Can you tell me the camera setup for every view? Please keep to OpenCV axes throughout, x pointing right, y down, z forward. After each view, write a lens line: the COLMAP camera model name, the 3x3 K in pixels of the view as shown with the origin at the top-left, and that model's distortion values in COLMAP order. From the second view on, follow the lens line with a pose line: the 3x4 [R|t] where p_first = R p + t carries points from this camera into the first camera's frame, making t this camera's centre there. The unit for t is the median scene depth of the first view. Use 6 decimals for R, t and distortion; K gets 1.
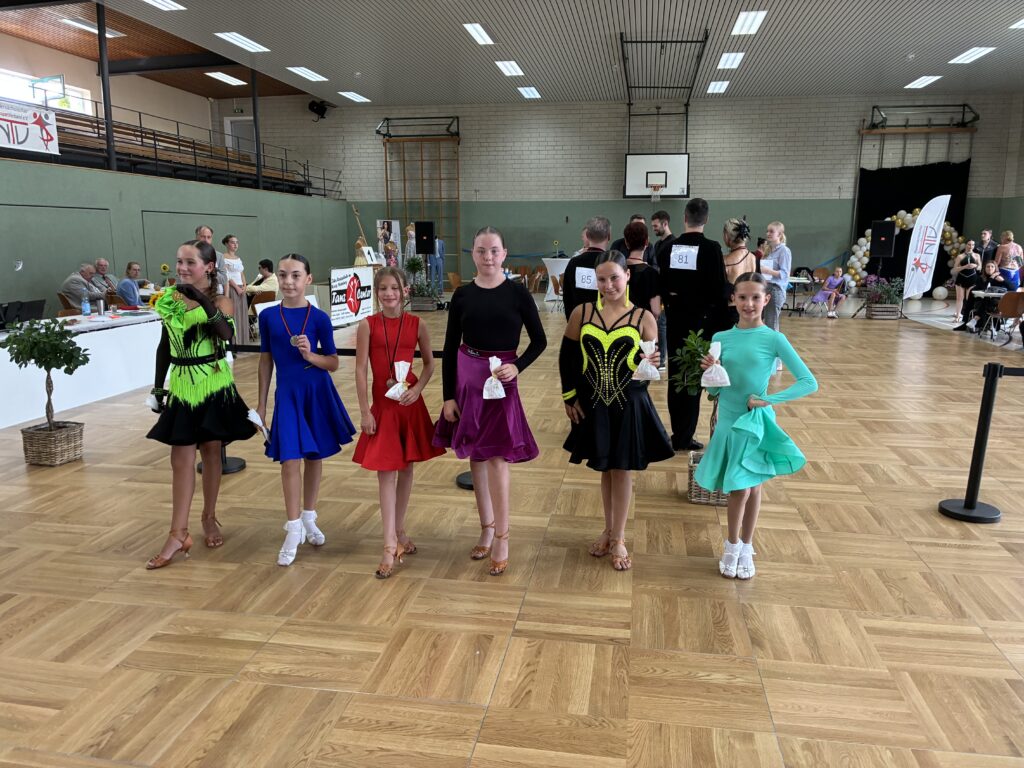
lens RADIAL K [[776.6, 0, 512.0], [0, 776.6, 373.3], [0, 0, 1]] dist [0.036859, -0.043410]
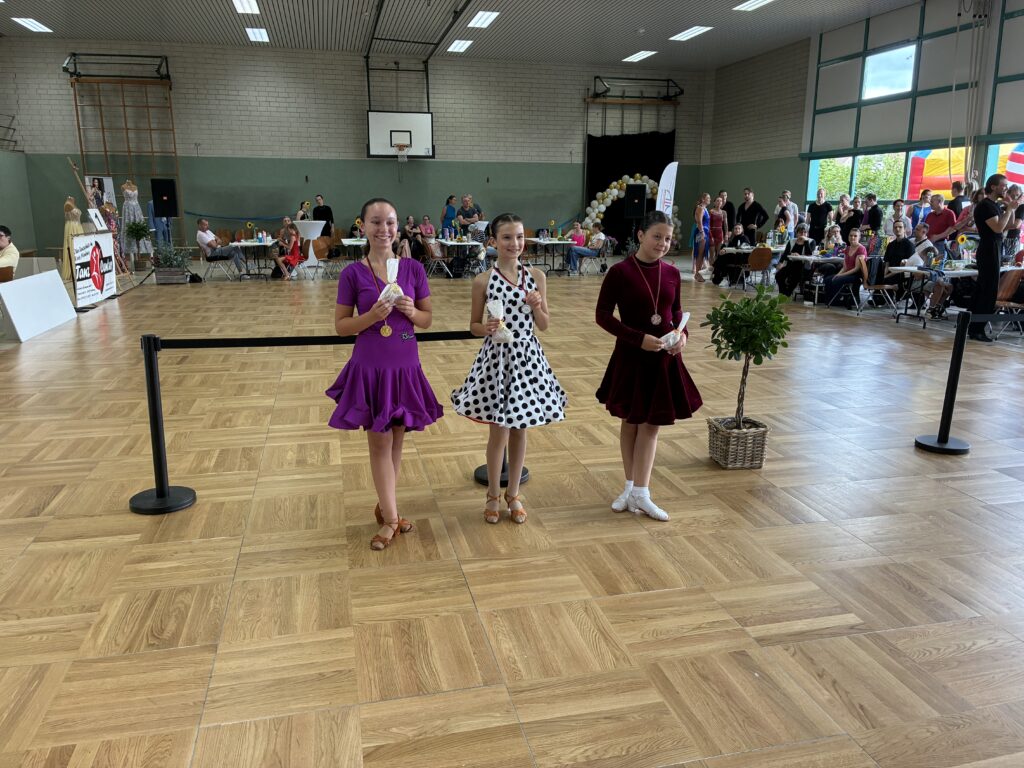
lens RADIAL K [[776.6, 0, 512.0], [0, 776.6, 373.3], [0, 0, 1]] dist [0.036859, -0.043410]
pose [[0.919312, -0.084338, 0.384386, -0.092043], [0.066137, 0.995984, 0.060353, -0.007692], [-0.387932, -0.030061, 0.921198, 0.046610]]
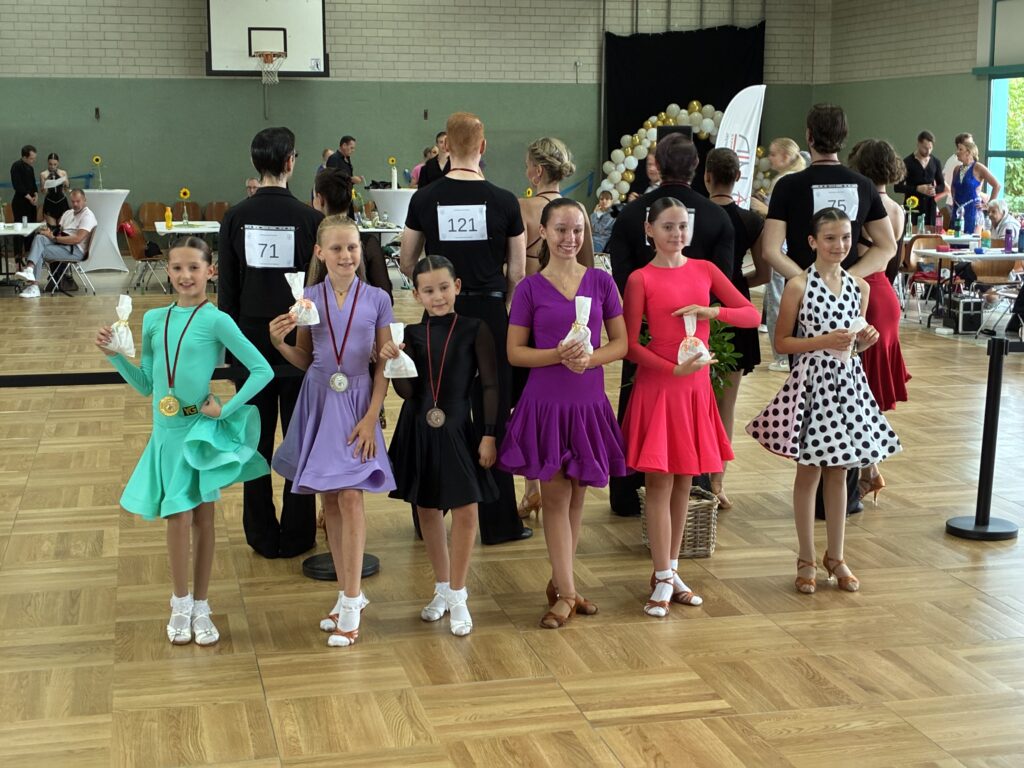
lens RADIAL K [[1552.1, 0, 501.9], [0, 1552.1, 356.8], [0, 0, 1]] dist [0.168305, -0.713867]
pose [[0.921634, -0.057894, 0.383718, -0.101768], [0.070060, 0.997384, -0.017792, -0.000130], [-0.381684, 0.043281, 0.923279, -0.060314]]
